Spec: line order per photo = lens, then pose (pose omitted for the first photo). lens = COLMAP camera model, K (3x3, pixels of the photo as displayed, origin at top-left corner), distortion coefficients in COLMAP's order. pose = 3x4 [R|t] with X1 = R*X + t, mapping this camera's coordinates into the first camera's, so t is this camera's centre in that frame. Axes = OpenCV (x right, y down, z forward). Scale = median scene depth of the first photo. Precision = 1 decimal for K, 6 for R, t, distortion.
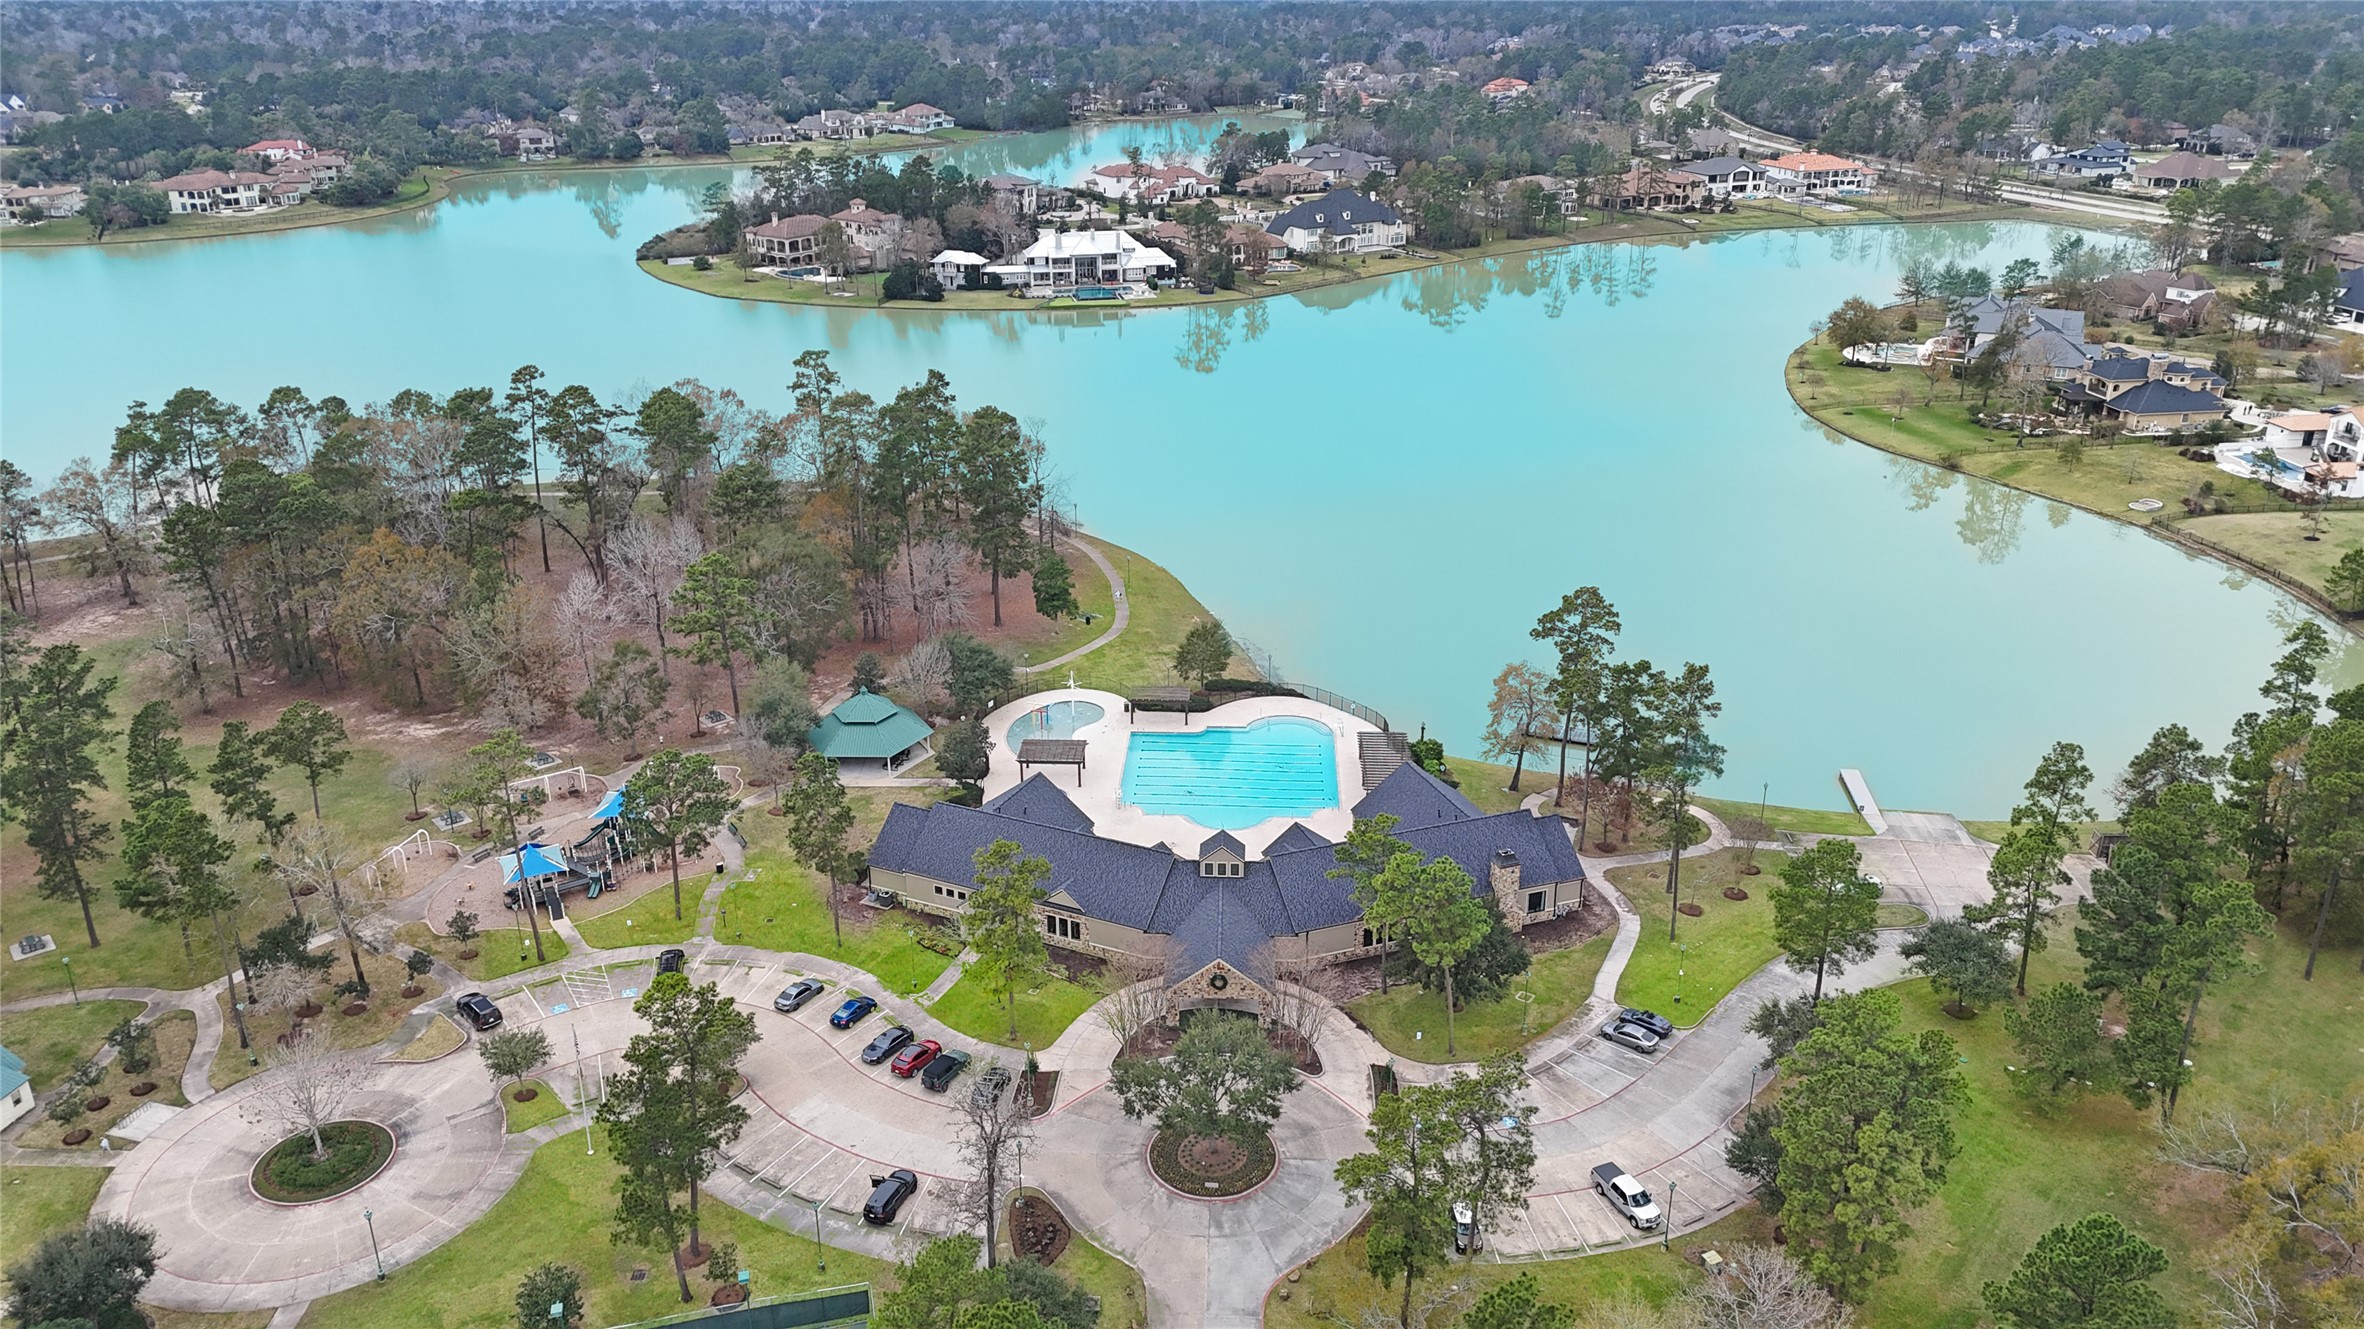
lens RADIAL K [[1713.3, 0, 1182.0], [0, 1713.3, 664.5], [0, 0, 1]] dist [0.030766, -0.007947]
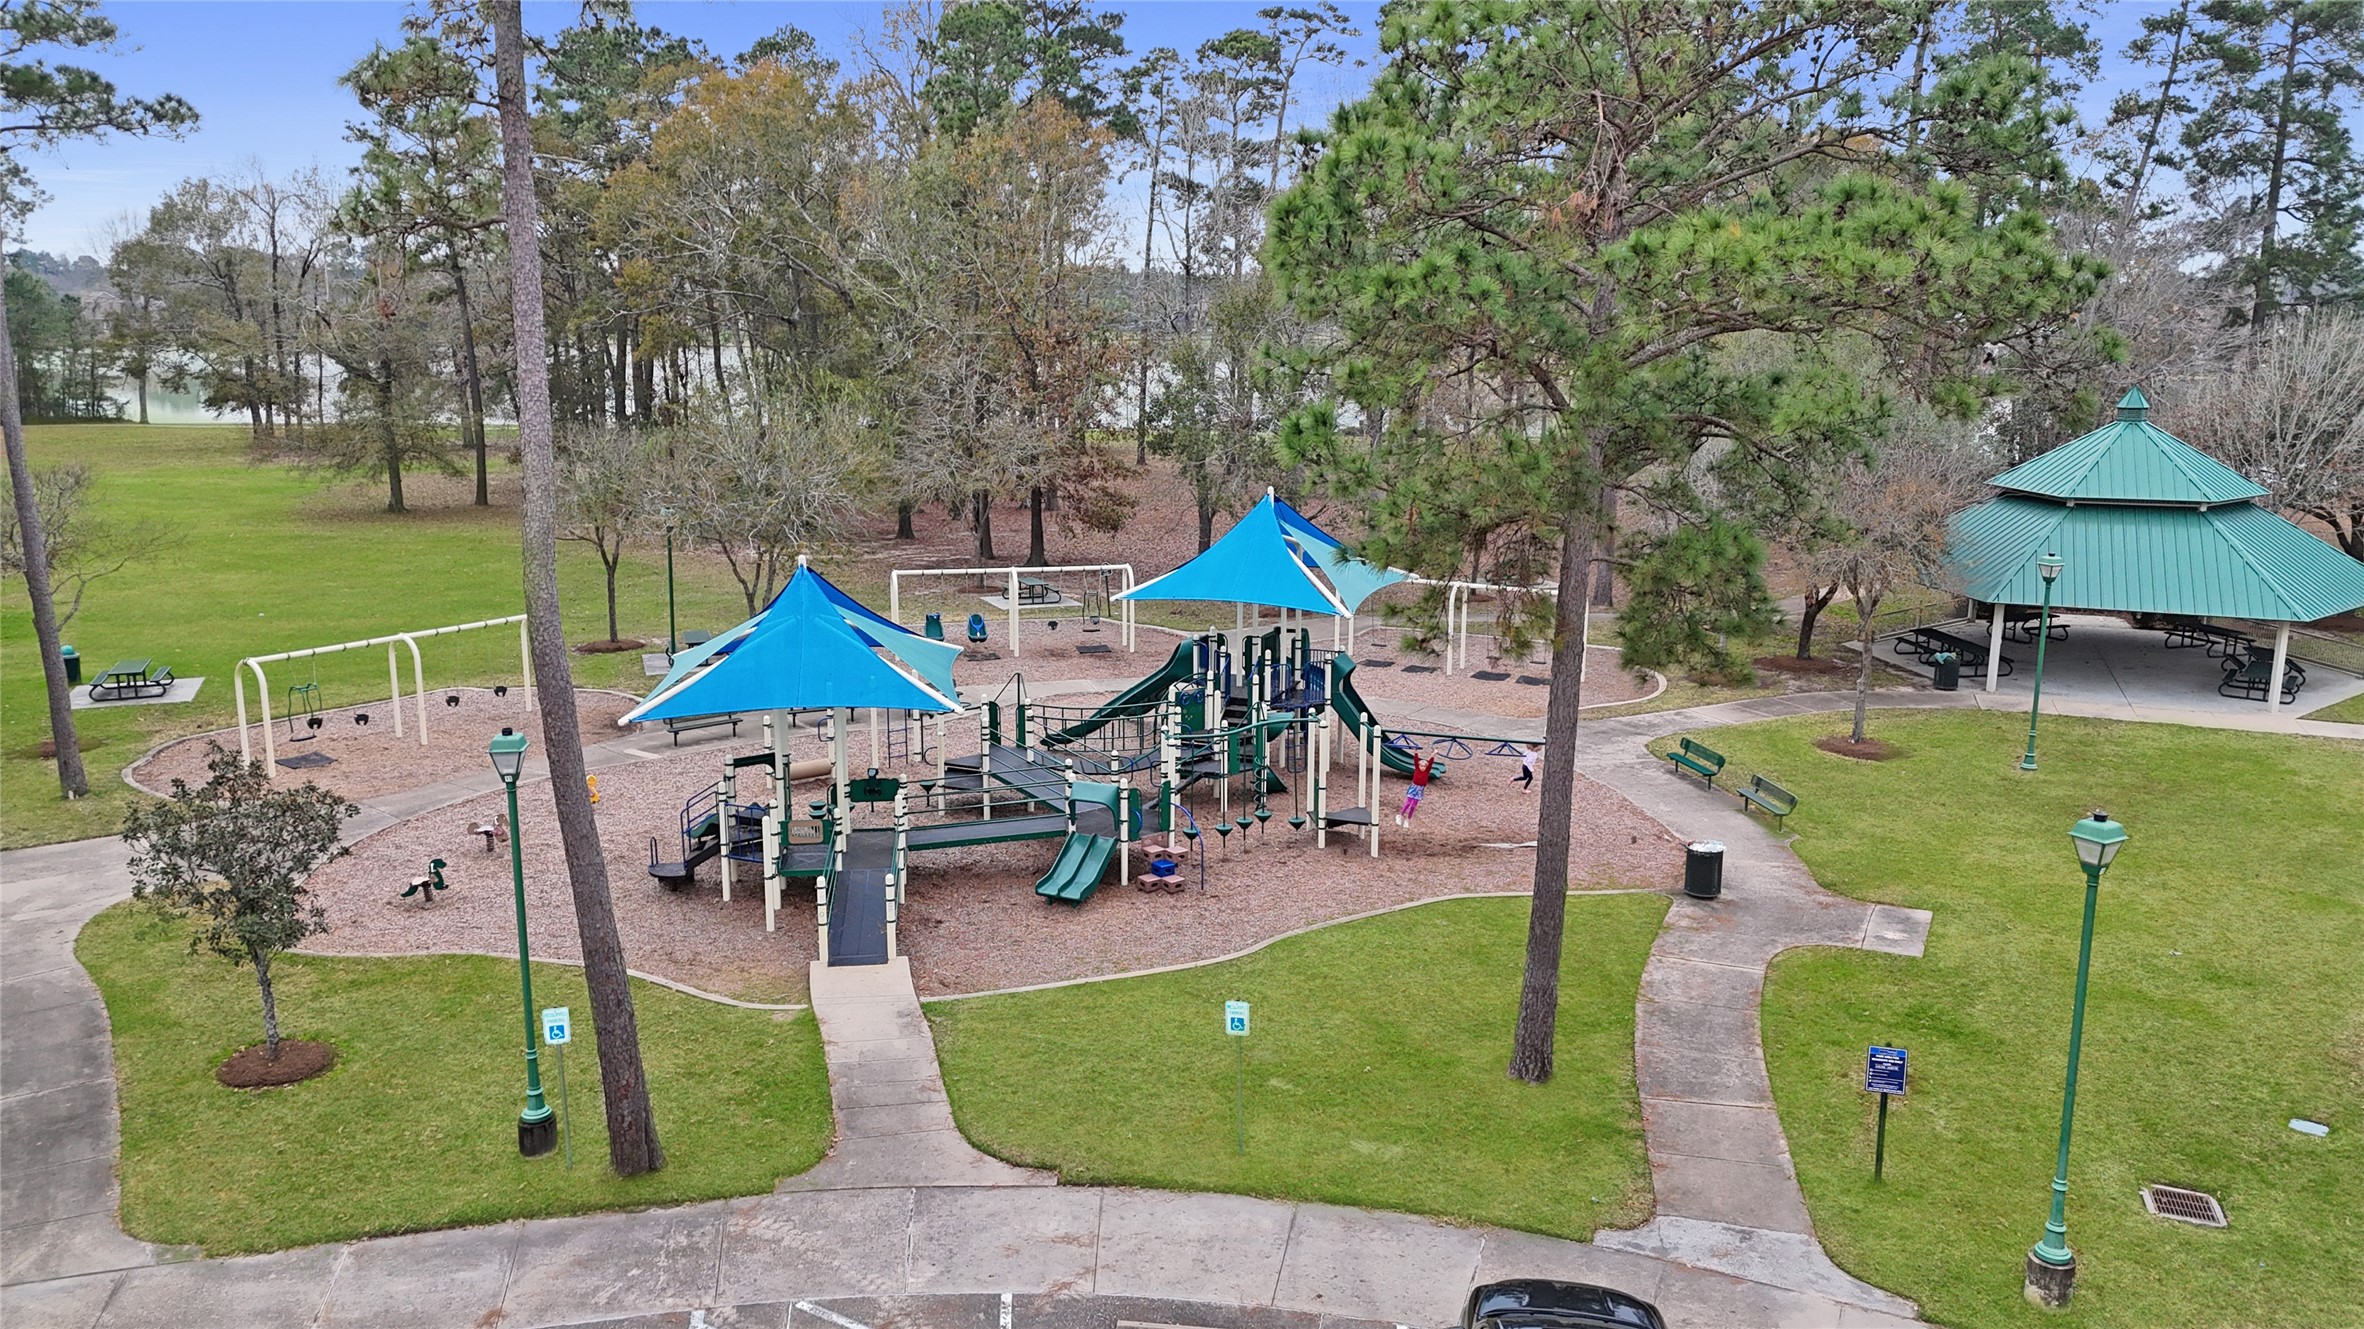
lens RADIAL K [[1713.3, 0, 1182.0], [0, 1713.3, 664.5], [0, 0, 1]] dist [0.030766, -0.007947]
pose [[0.936884, 0.075191, -0.341458, -0.273090], [-0.136668, 0.977659, -0.159699, 0.141300], [0.321822, 0.196286, 0.926230, 0.841623]]
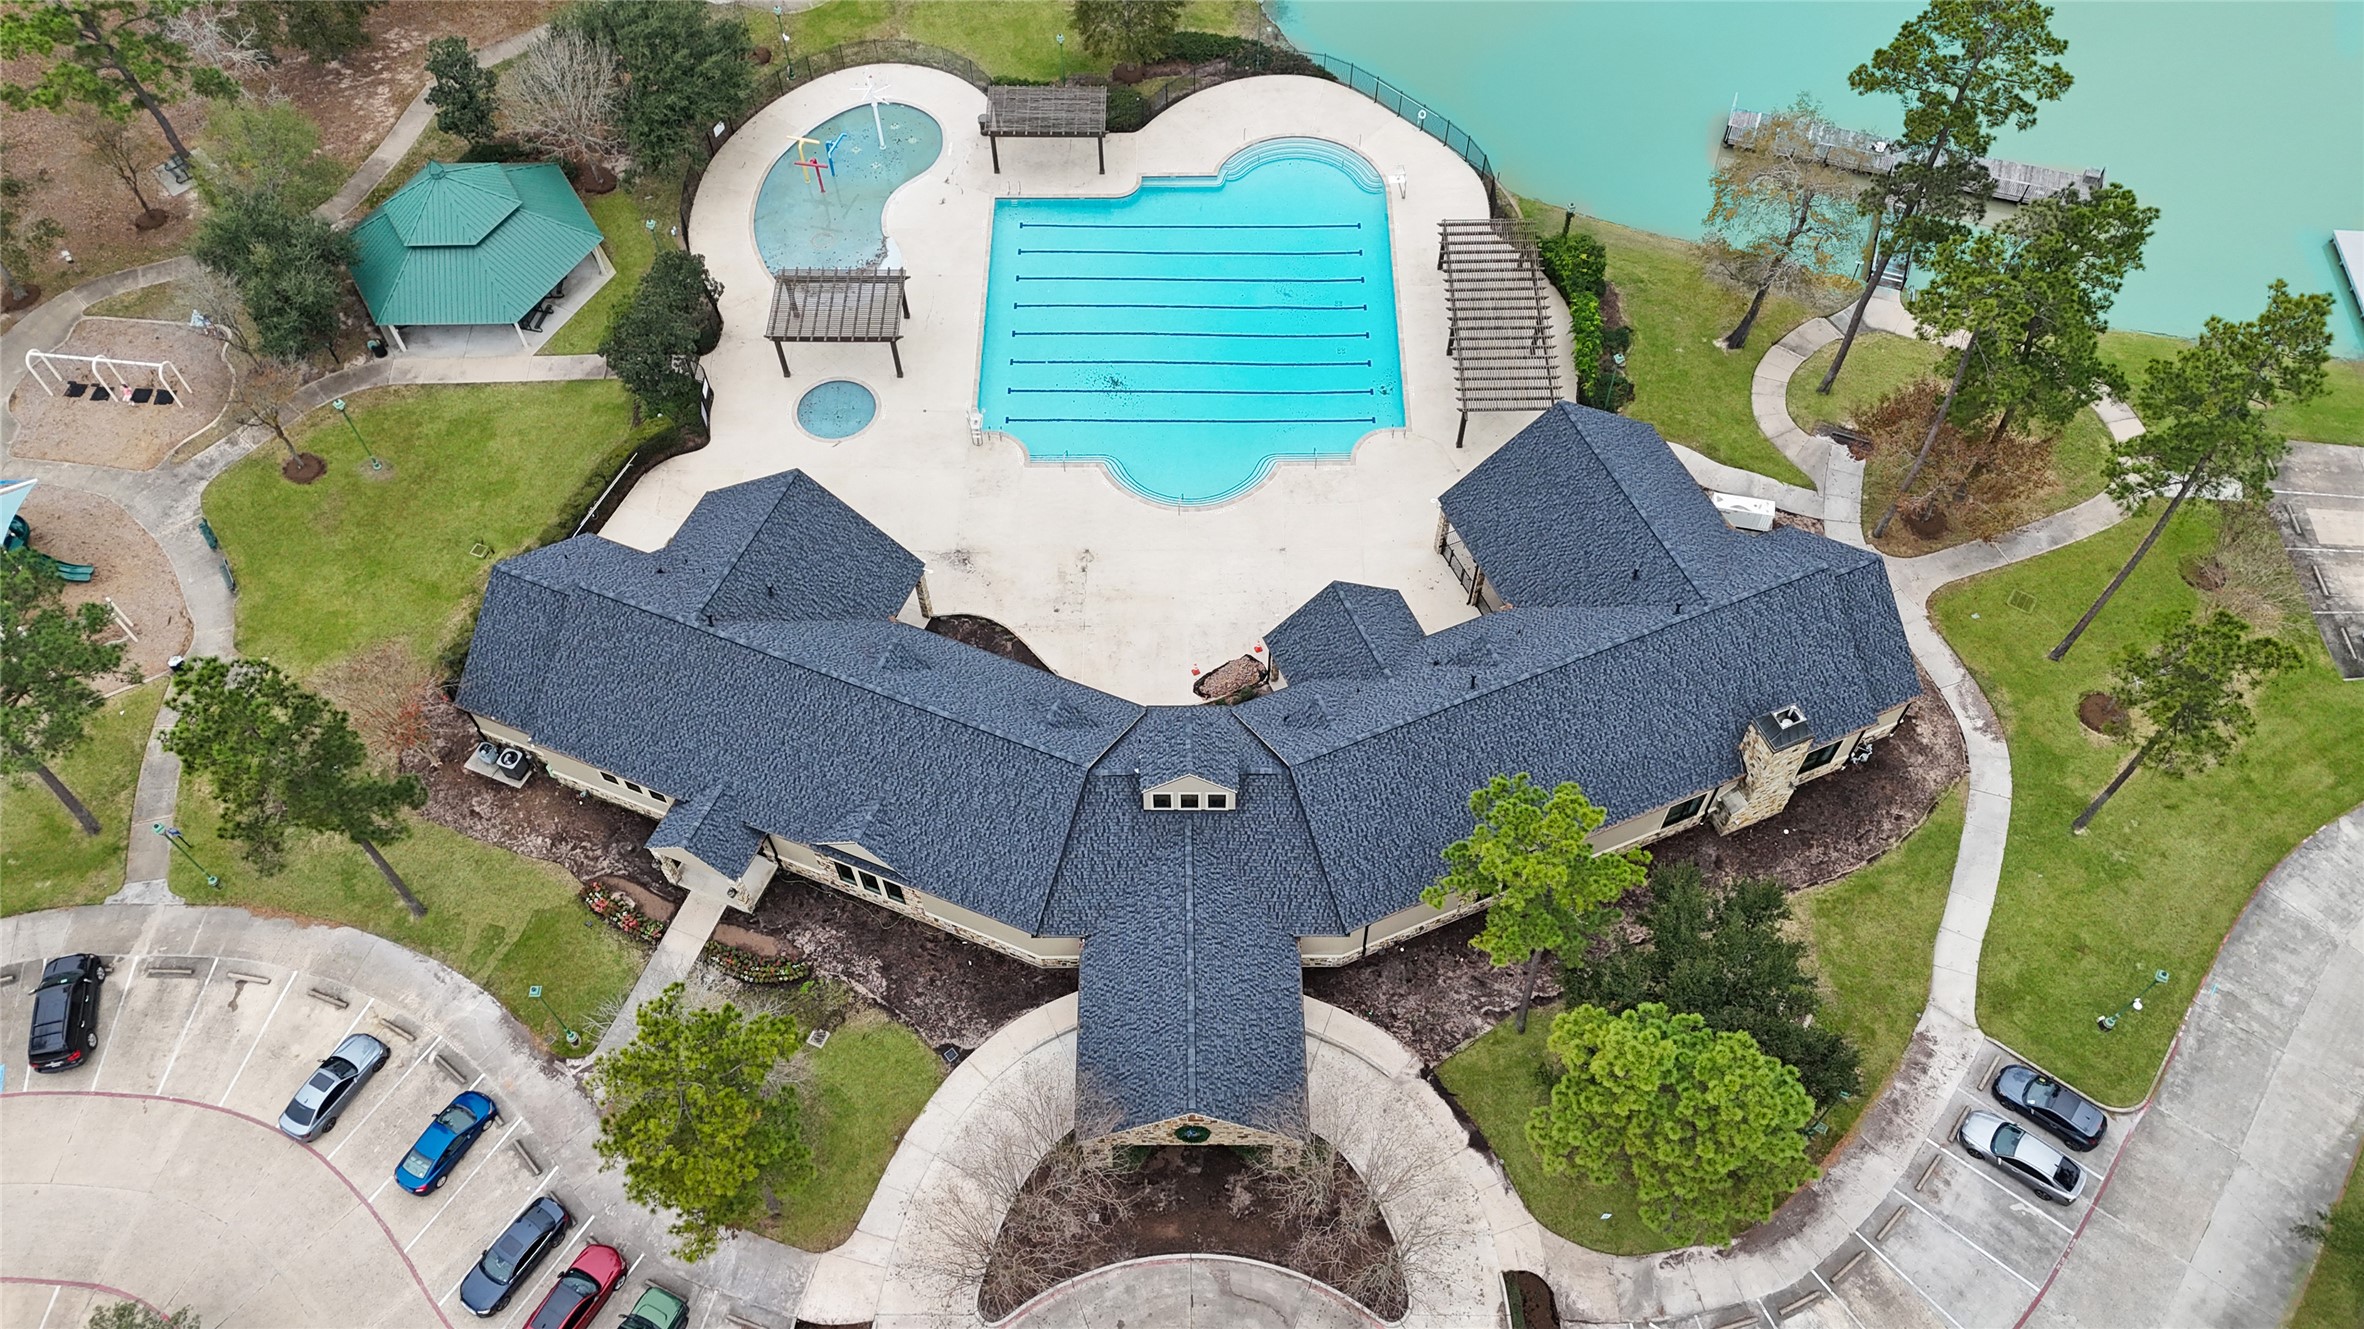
lens RADIAL K [[1713.3, 0, 1182.0], [0, 1713.3, 664.5], [0, 0, 1]] dist [0.030766, -0.007947]
pose [[0.998980, -0.039886, 0.021146, 0.012069], [0.021088, 0.826440, 0.562630, -0.166370], [-0.039917, -0.561611, 0.826438, 0.602596]]
